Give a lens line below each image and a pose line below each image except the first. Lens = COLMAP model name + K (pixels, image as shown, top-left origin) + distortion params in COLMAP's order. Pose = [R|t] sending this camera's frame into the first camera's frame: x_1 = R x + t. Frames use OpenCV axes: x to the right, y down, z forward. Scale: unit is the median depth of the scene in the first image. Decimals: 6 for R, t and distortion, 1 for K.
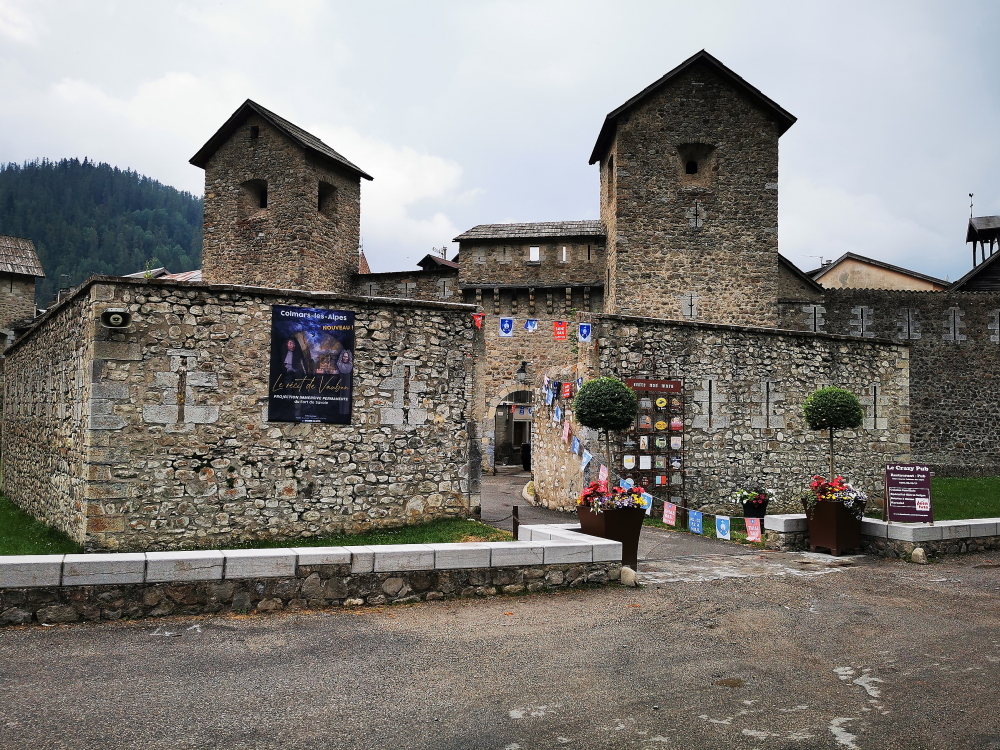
lens RADIAL K [[786.0, 0, 499.5], [0, 786.0, 375.6], [0, 0, 1]] dist [0.003005, -0.003240]
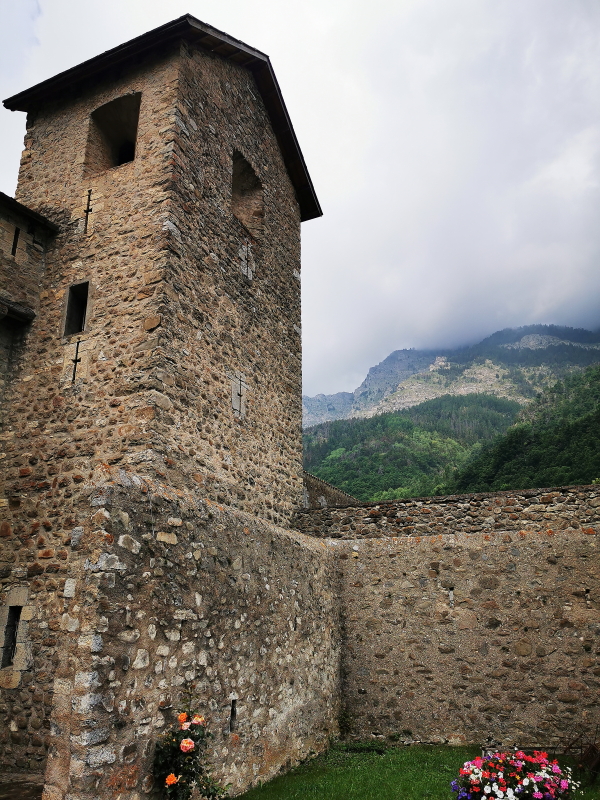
lens RADIAL K [[628.8, 0, 299.3], [0, 628.8, 397.7], [0, 0, 1]] dist [0.003005, -0.003240]
pose [[0.436422, 0.288432, 0.852257, -0.123733], [-0.053194, 0.953839, -0.295571, 0.044246], [-0.898168, 0.083659, 0.431619, 0.753853]]
